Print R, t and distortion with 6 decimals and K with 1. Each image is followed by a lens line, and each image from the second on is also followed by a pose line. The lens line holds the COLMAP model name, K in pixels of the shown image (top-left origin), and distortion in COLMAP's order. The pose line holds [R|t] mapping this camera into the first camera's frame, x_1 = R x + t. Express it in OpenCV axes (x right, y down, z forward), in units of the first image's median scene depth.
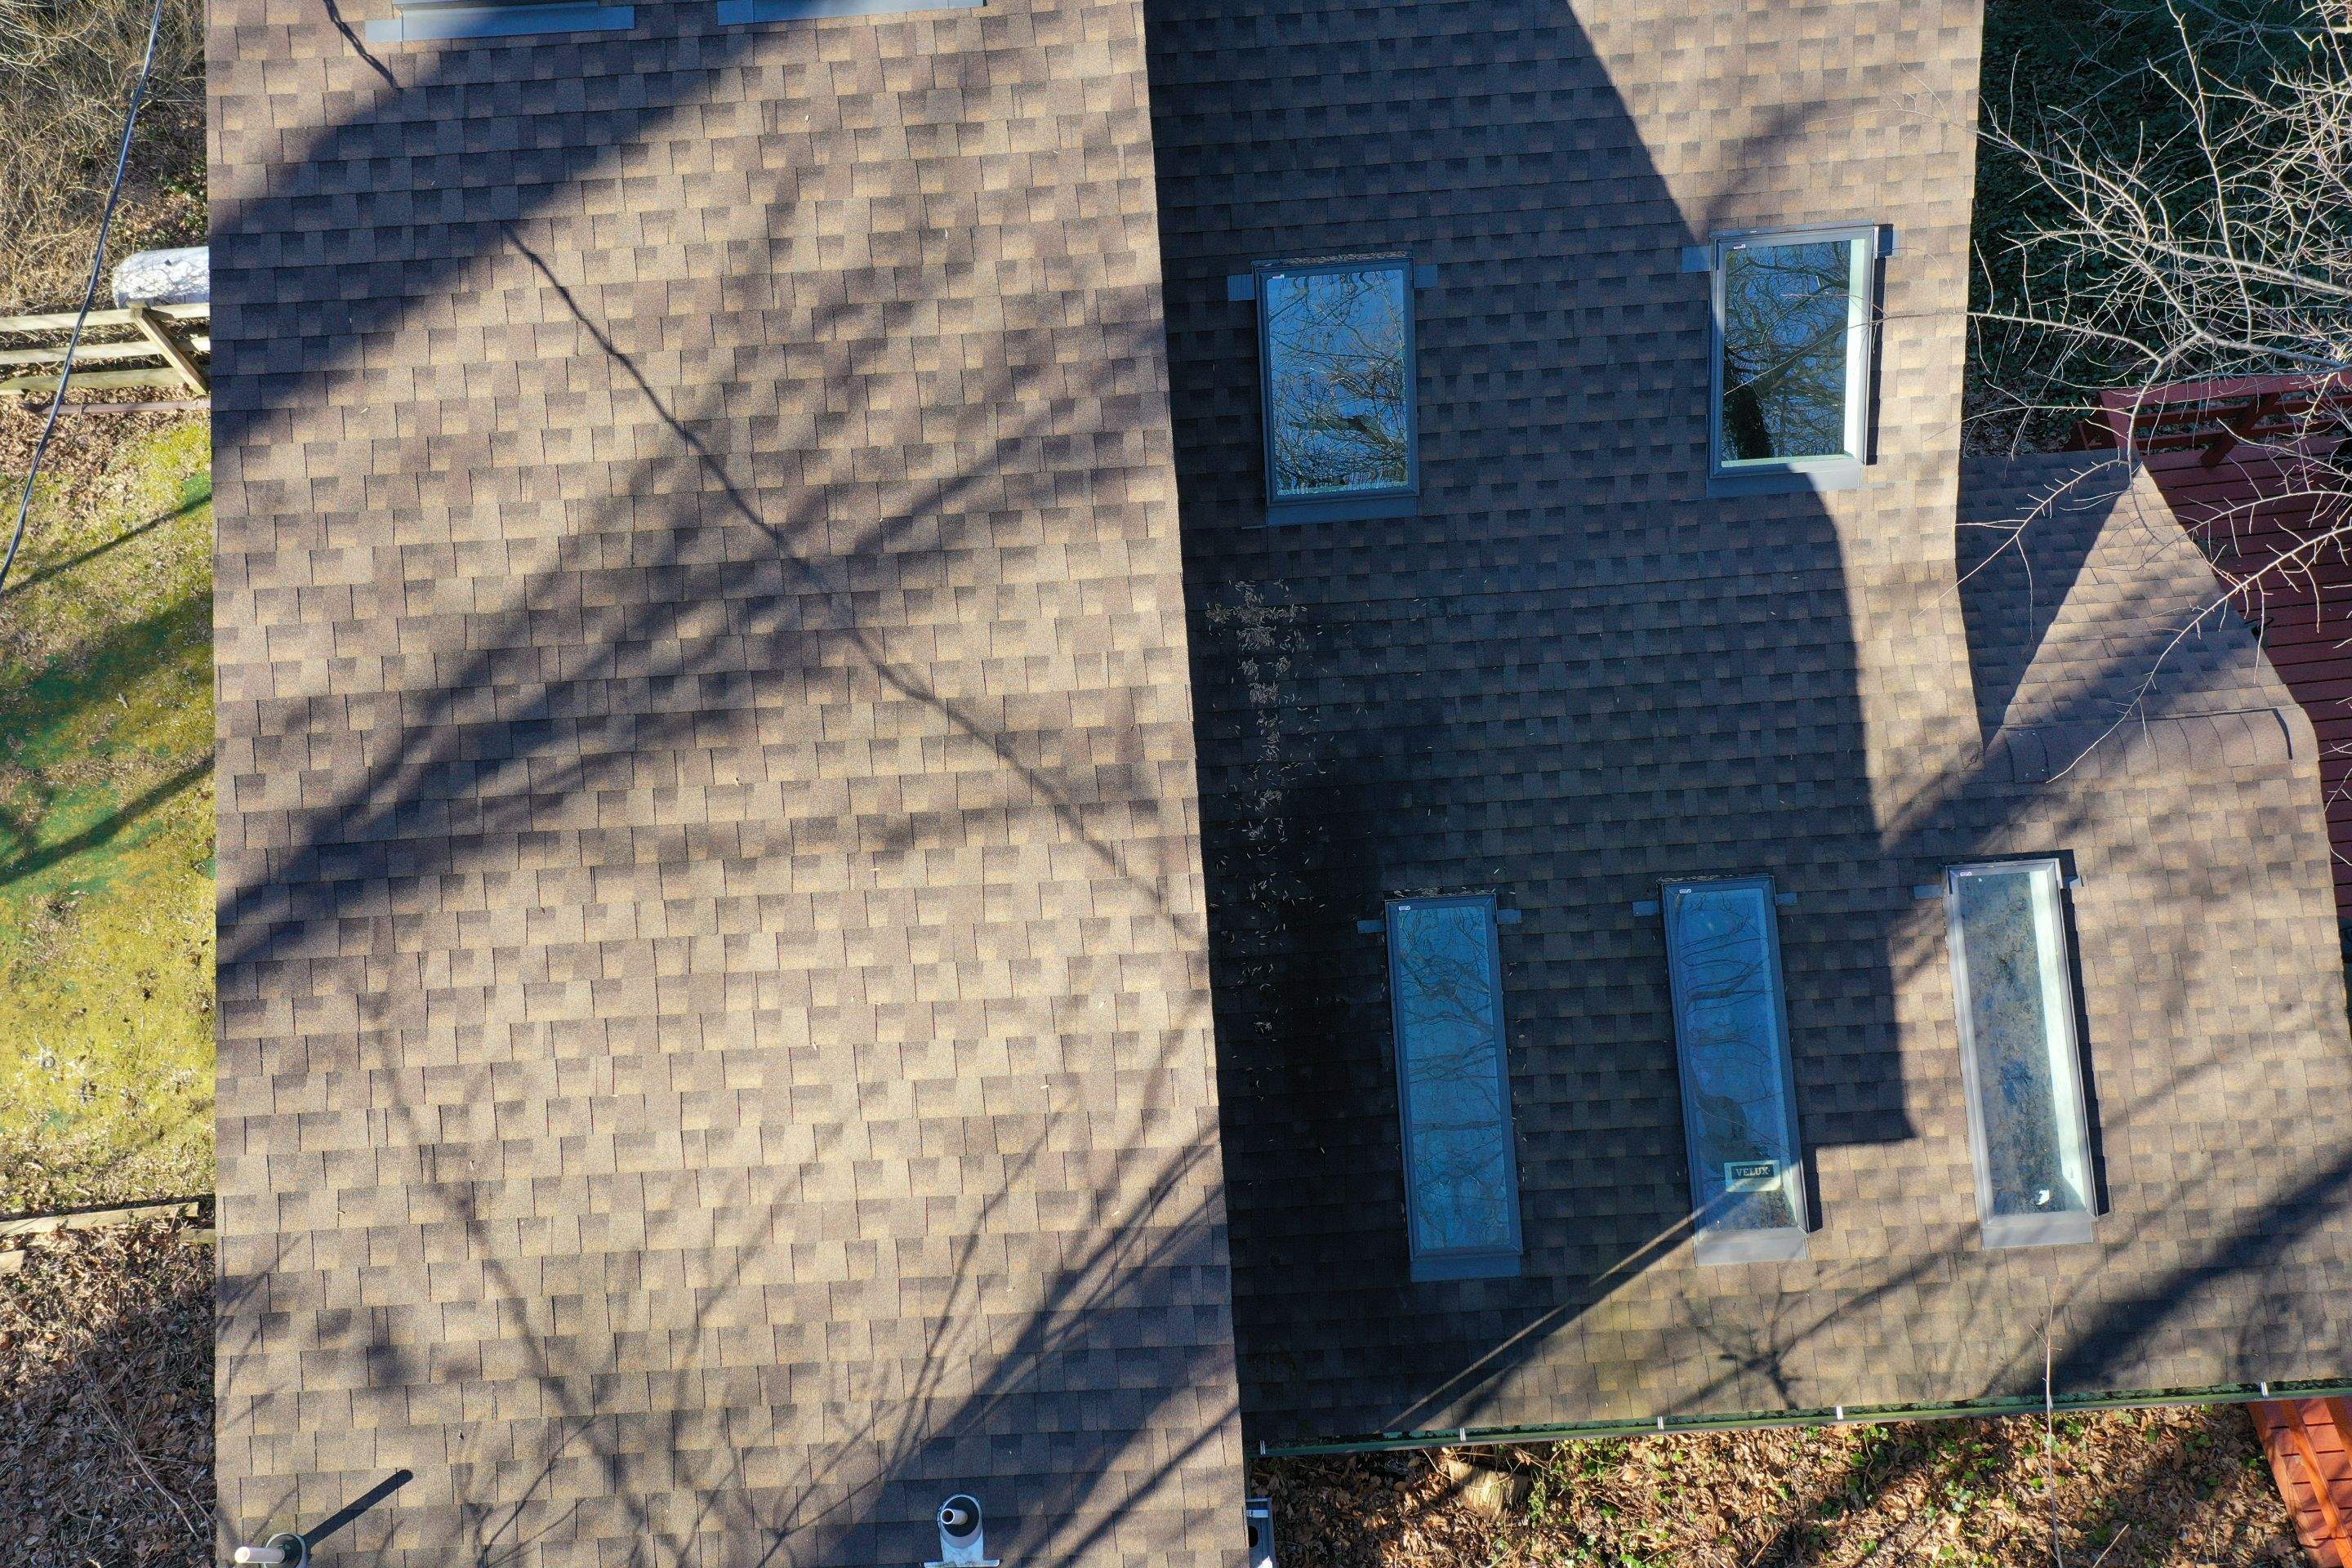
lens RADIAL K [[1868.0, 0, 1178.7], [0, 1868.0, 786.7], [0, 0, 1]] dist [0.019421, -0.001738]
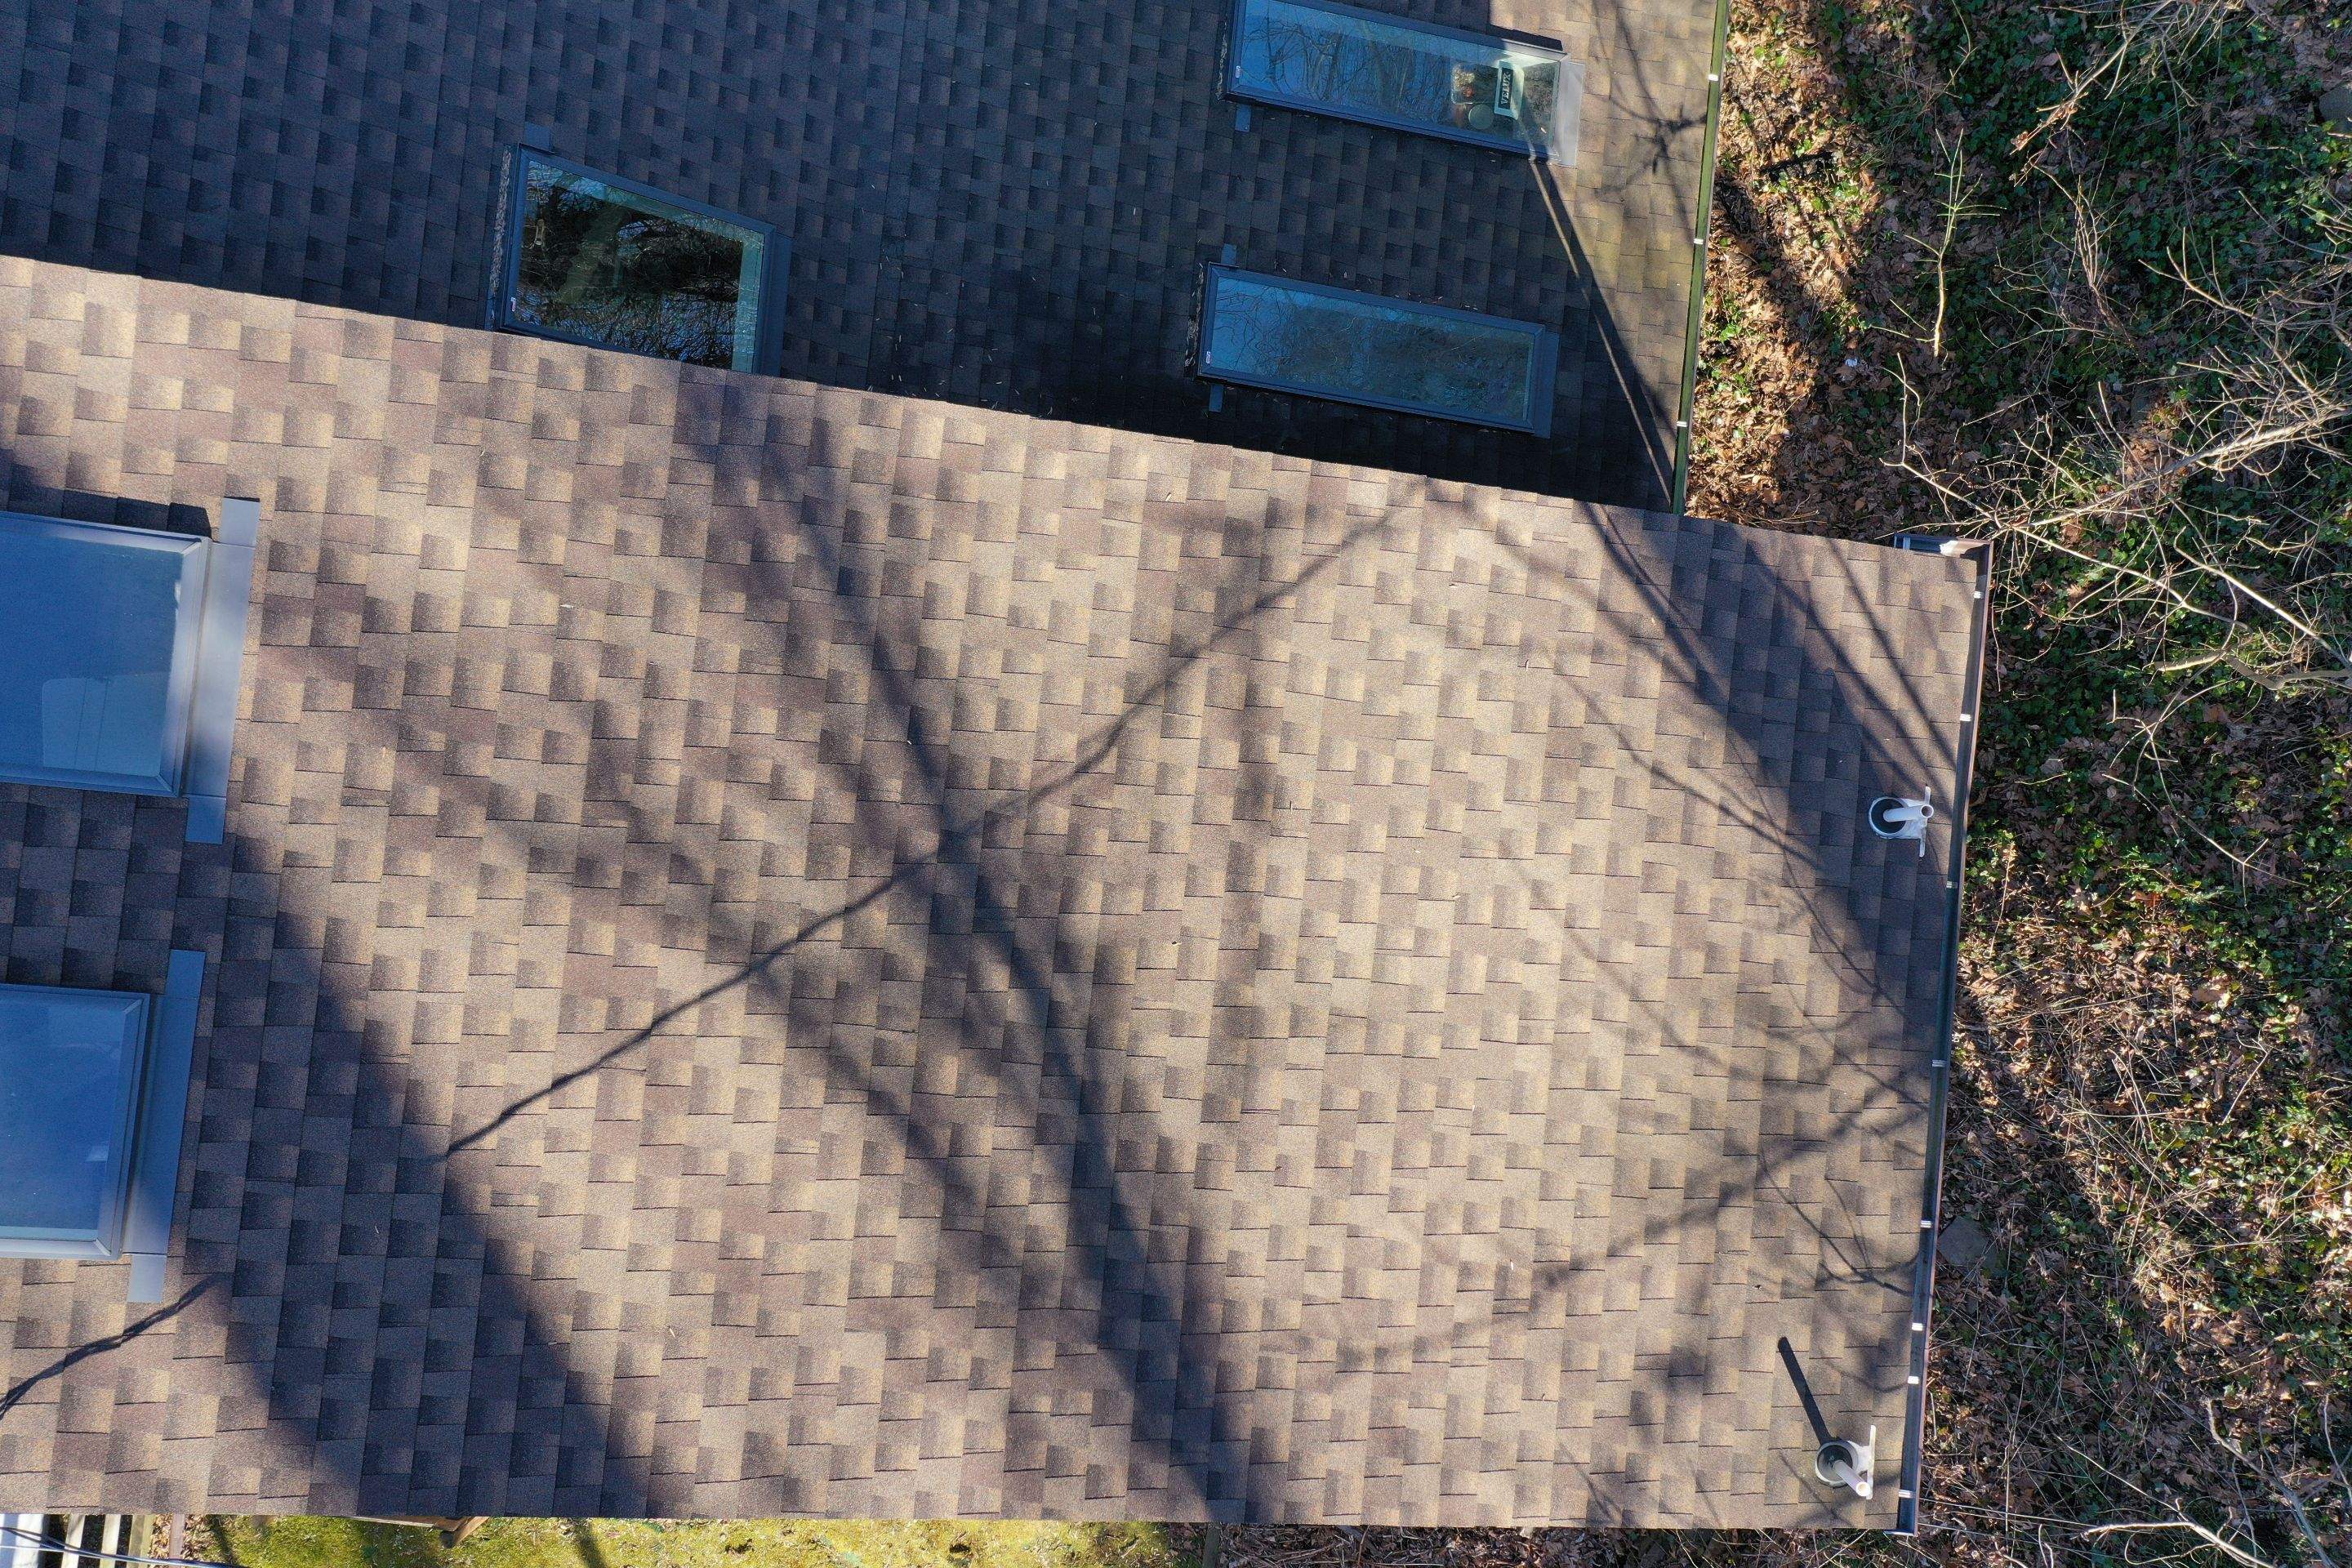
lens RADIAL K [[1868.0, 0, 1177.3], [0, 1868.0, 773.1], [0, 0, 1]] dist [0.019421, -0.001738]
pose [[0.158445, -0.984487, 0.075366, -0.212731], [0.920780, 0.174884, 0.348683, -0.319848], [-0.356454, 0.014149, 0.934206, 0.141739]]
